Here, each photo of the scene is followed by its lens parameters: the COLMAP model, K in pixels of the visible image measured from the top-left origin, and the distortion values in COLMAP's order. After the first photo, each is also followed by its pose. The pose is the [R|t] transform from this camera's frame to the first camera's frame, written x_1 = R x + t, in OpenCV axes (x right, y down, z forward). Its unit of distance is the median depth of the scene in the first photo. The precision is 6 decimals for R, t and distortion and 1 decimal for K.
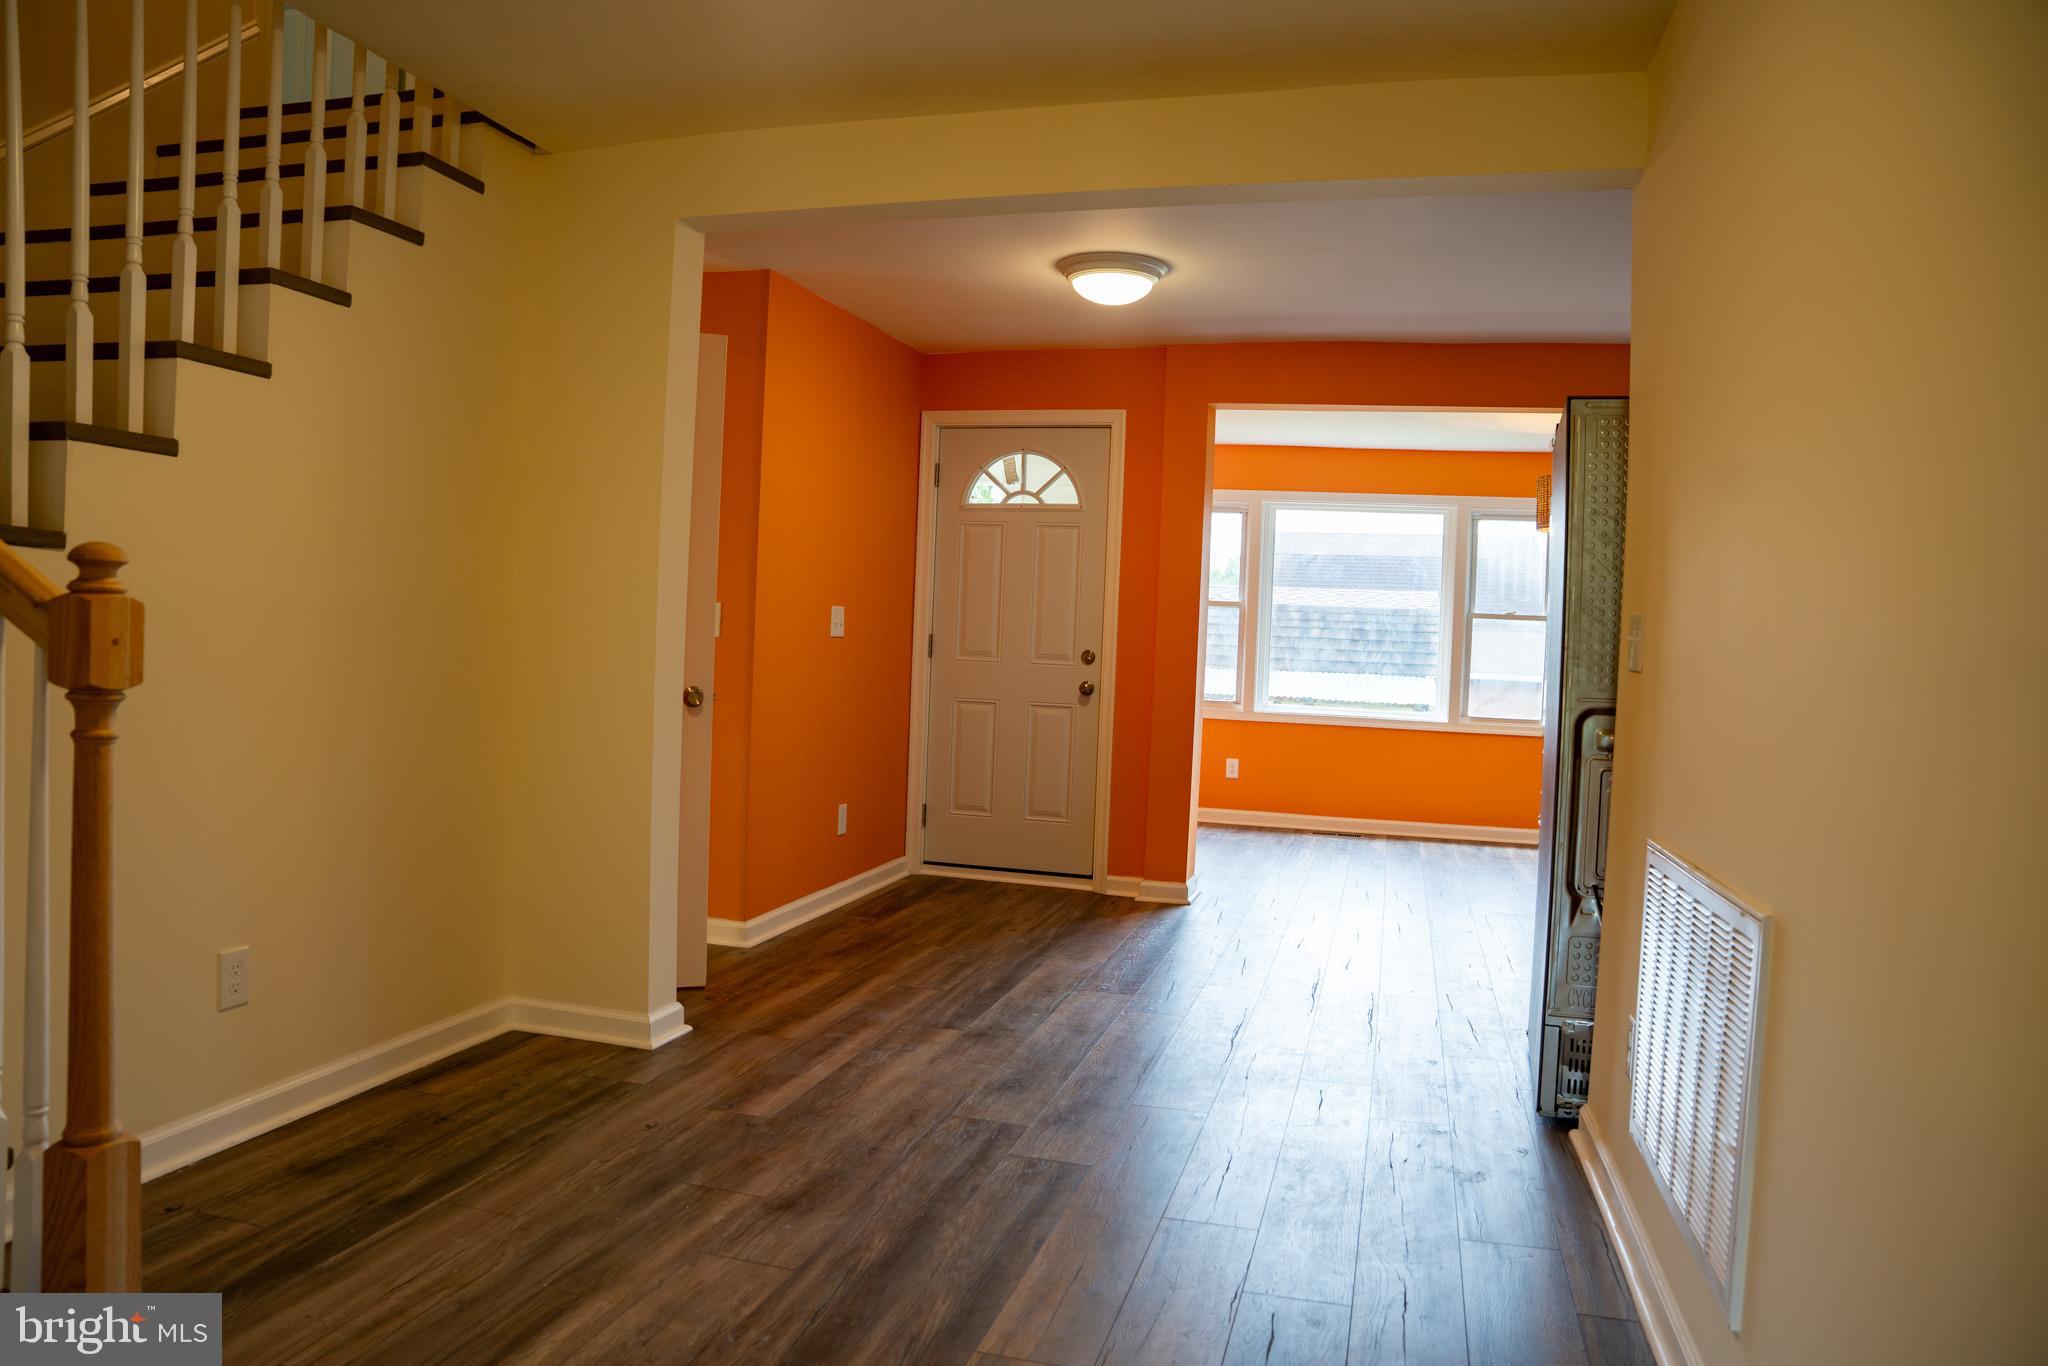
lens RADIAL K [[1394.3, 0, 1019.5], [0, 1394.3, 694.7], [0, 0, 1]] dist [-0.183538, 0.133758]
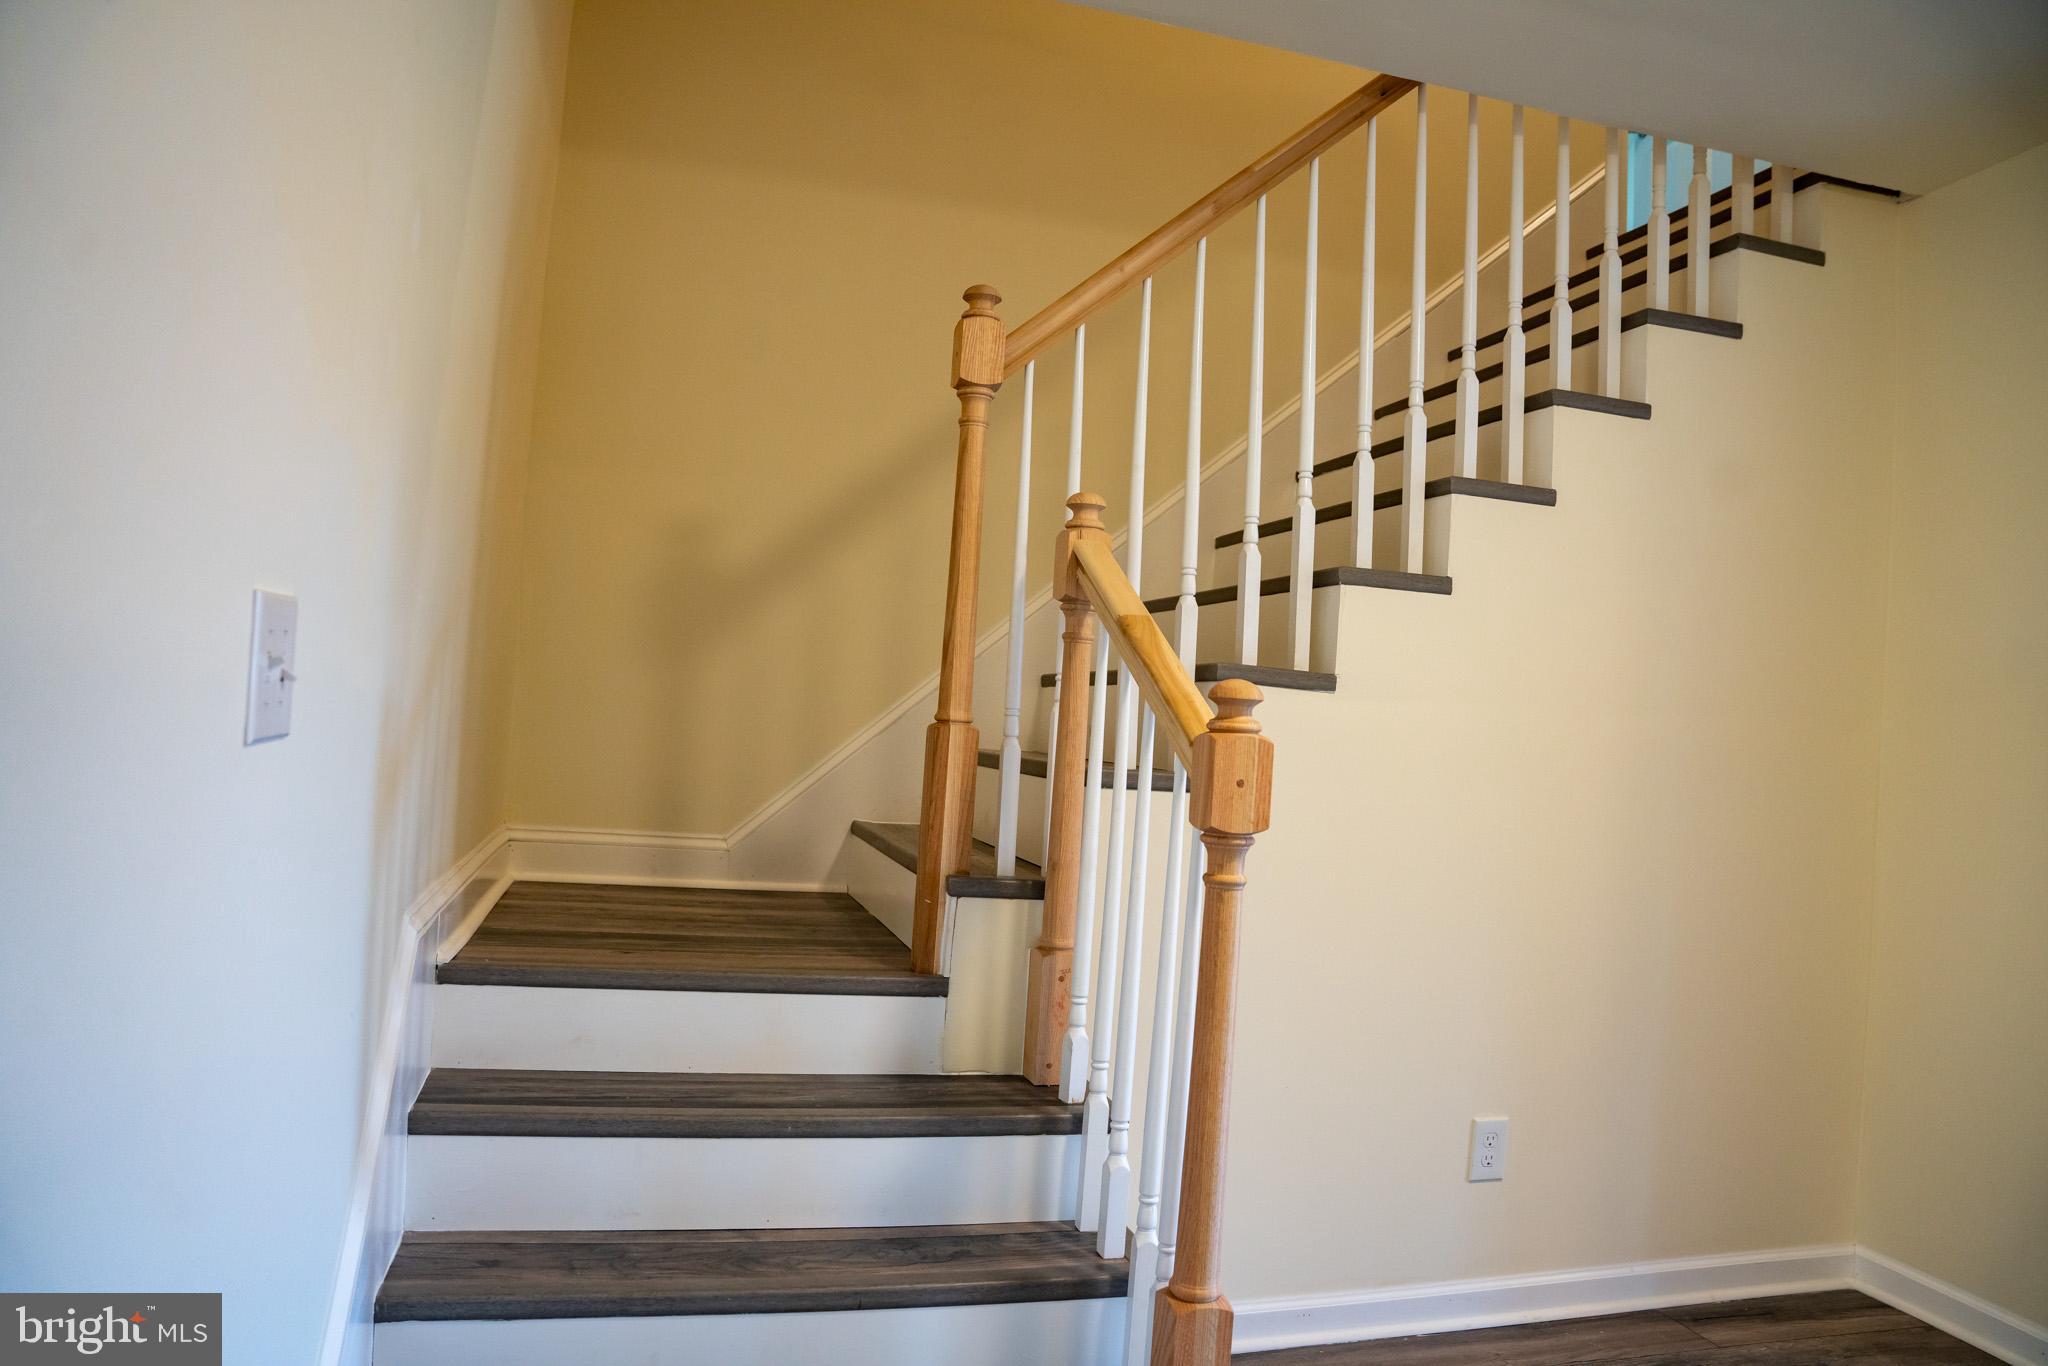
lens RADIAL K [[1394.3, 0, 1019.5], [0, 1394.3, 694.7], [0, 0, 1]] dist [-0.183538, 0.133758]
pose [[0.511439, -0.025796, -0.858932, 0.056888], [-0.069627, 0.995019, -0.071342, -0.013058], [0.856494, 0.096292, 0.507096, 0.212502]]
